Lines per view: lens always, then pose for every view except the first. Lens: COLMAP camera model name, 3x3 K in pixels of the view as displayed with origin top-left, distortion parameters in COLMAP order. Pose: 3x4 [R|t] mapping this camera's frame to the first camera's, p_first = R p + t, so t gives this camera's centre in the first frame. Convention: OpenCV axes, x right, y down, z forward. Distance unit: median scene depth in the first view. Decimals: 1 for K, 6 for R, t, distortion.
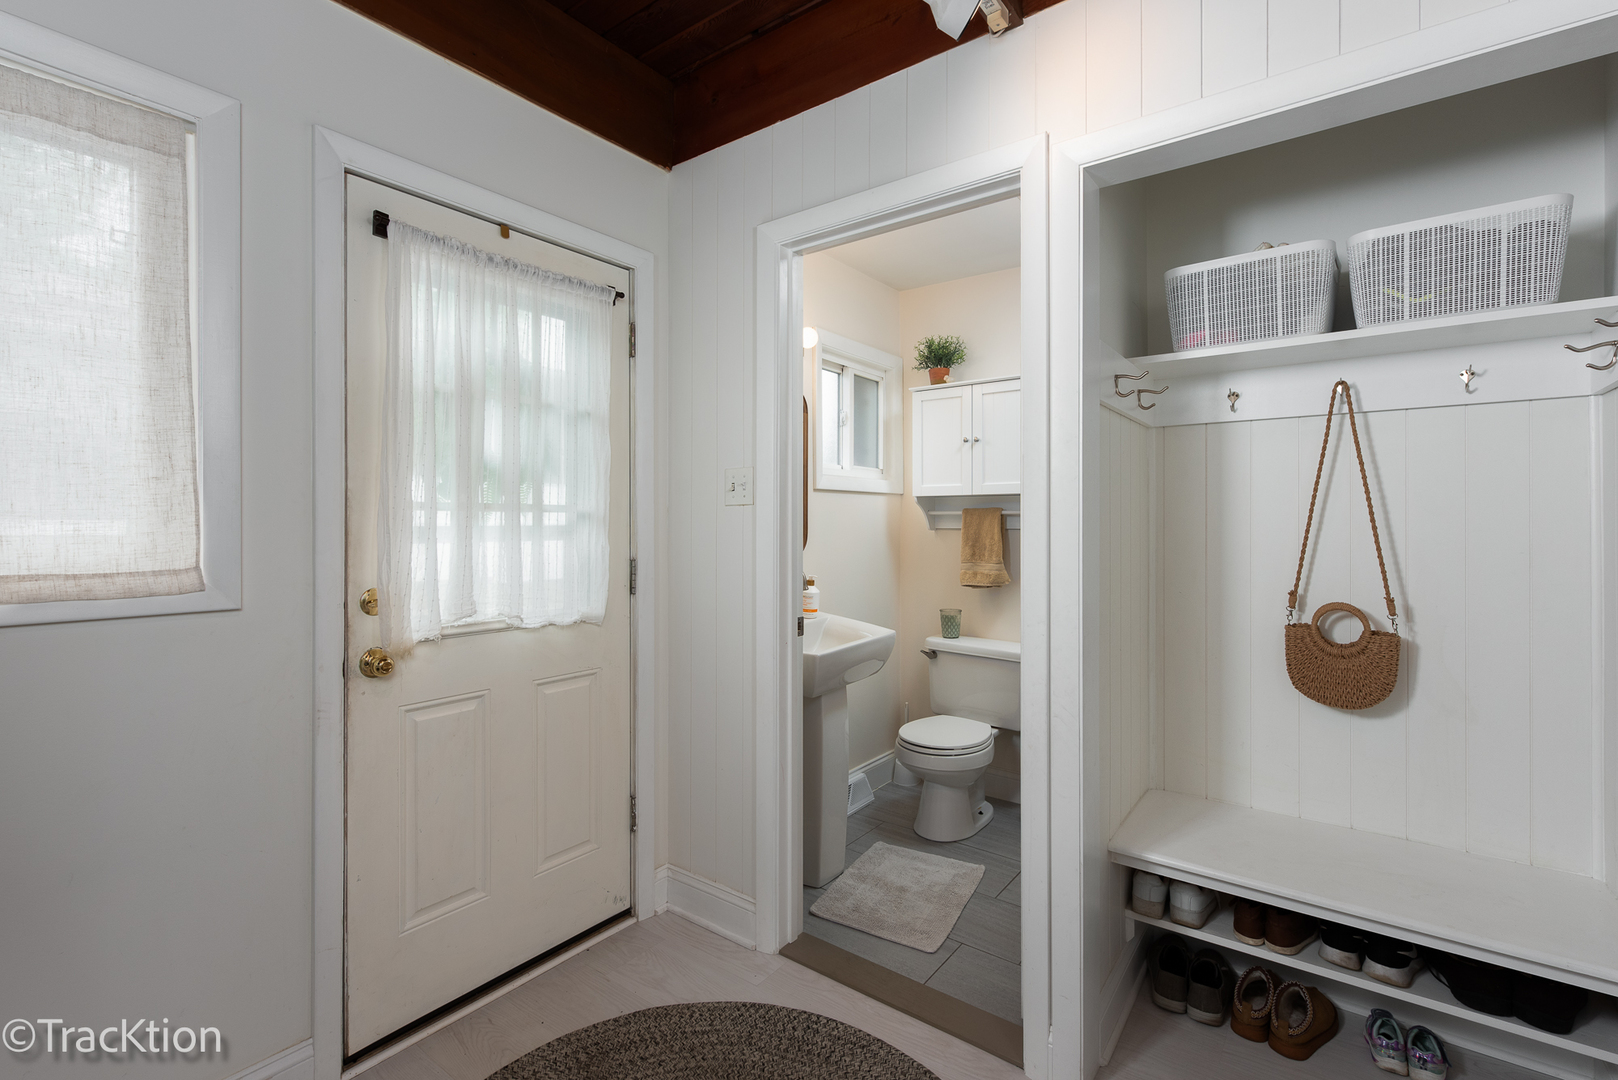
lens RADIAL K [[720.5, 0, 808.2], [0, 720.5, 519.9], [0, 0, 1]] dist [0.003140, 0.000533]
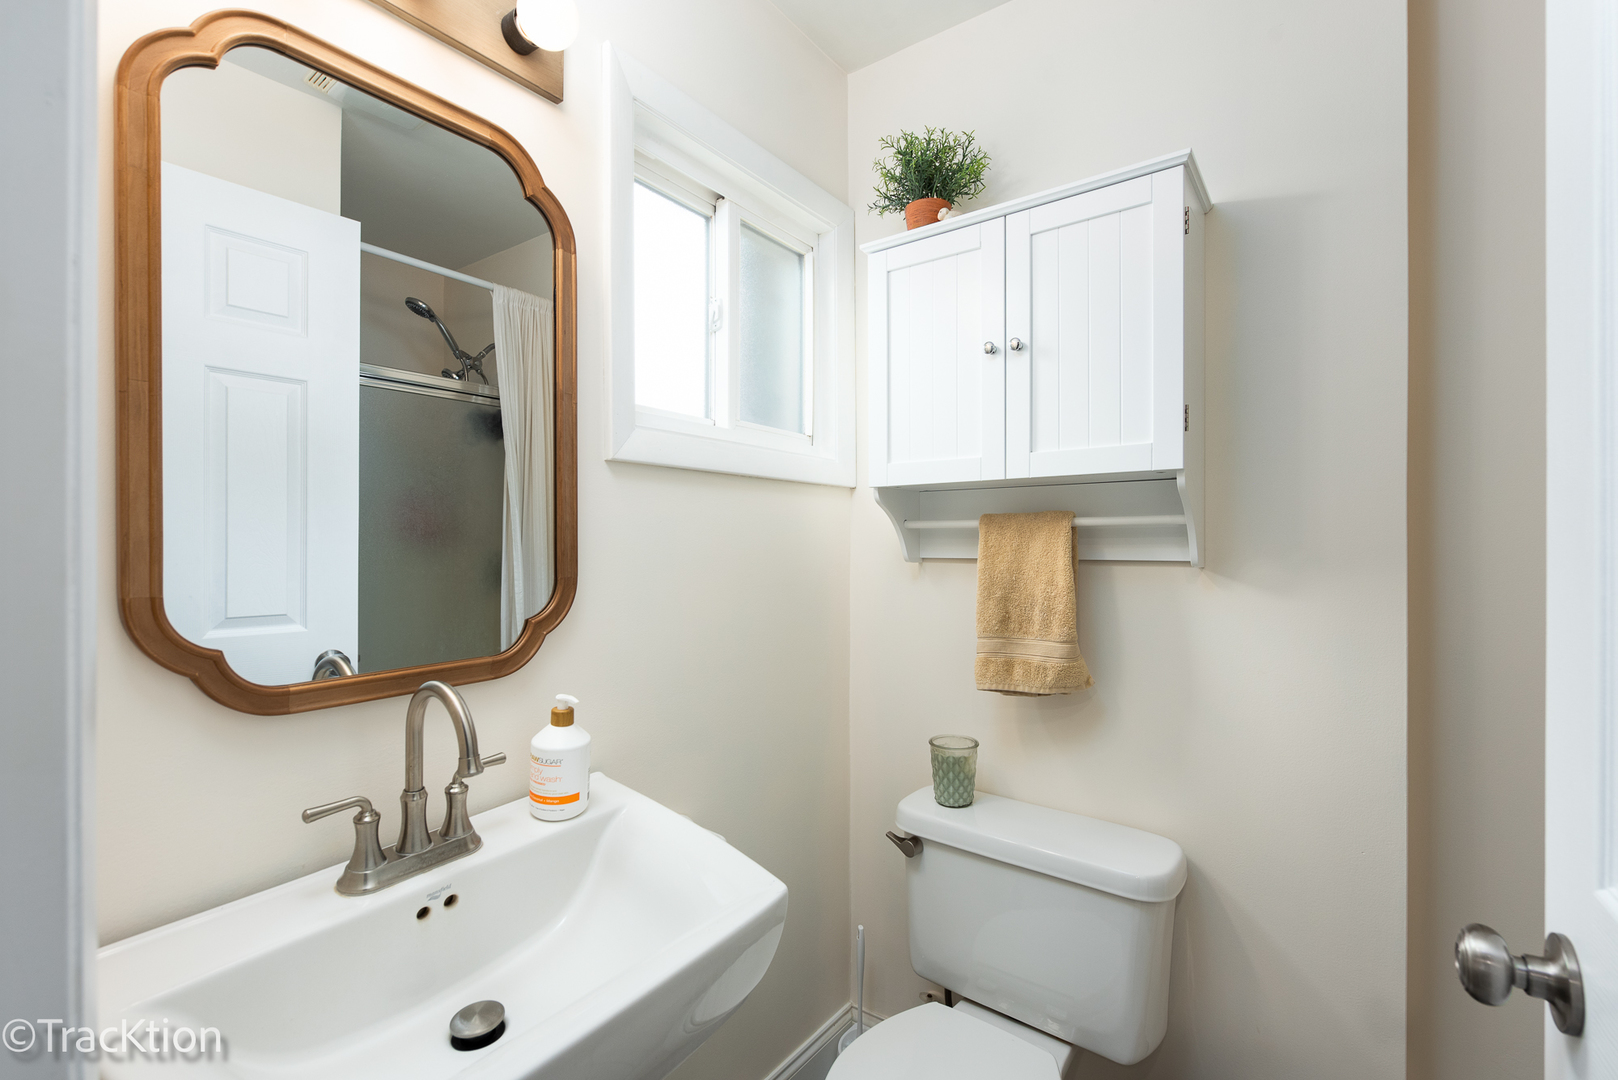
lens RADIAL K [[704.0, 0, 809.0], [0, 704.0, 540.0], [0, 0, 1]] dist [-0.000548, 0.000043]
pose [[0.999998, -0.000799, 0.001770, 0.168636], [0.000793, 0.999992, 0.003802, -0.002422], [-0.001773, -0.003800, 0.999991, 0.886300]]
